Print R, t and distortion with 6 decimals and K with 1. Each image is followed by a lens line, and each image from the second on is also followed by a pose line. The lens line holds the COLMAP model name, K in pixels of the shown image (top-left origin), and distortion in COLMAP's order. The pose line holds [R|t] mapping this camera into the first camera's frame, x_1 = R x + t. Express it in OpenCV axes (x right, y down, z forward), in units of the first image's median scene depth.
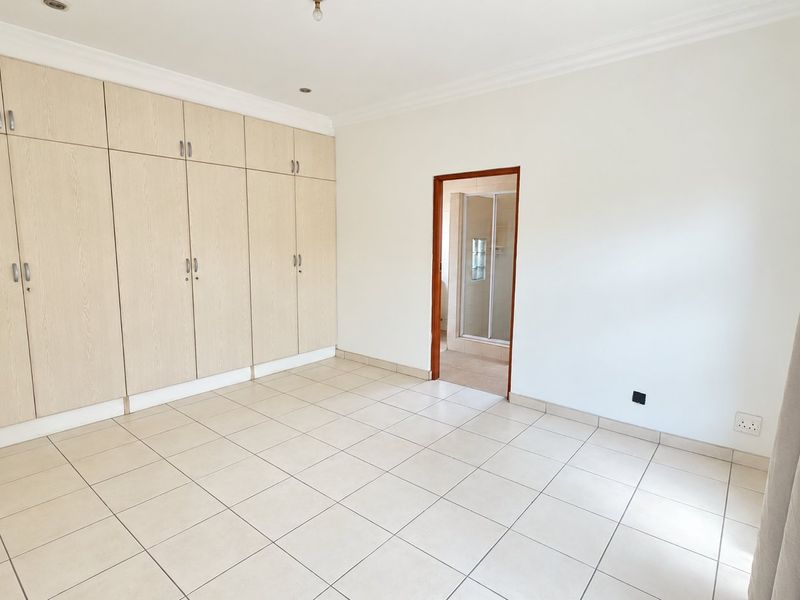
lens RADIAL K [[426.7, 0, 399.0], [0, 426.7, 295.3], [0, 0, 1]] dist [0.000194, 0.000539]
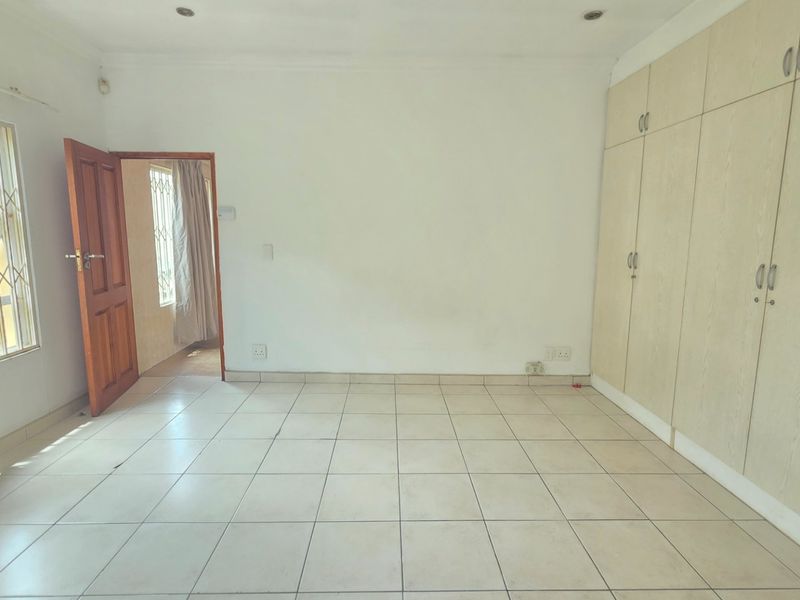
lens RADIAL K [[426.7, 0, 399.0], [0, 426.7, 295.3], [0, 0, 1]] dist [0.000194, 0.000539]
pose [[-0.751943, 0.085699, -0.653634, 0.253336], [-0.101162, 0.964770, 0.242870, -0.143446], [0.651420, 0.248747, -0.716782, 1.176145]]
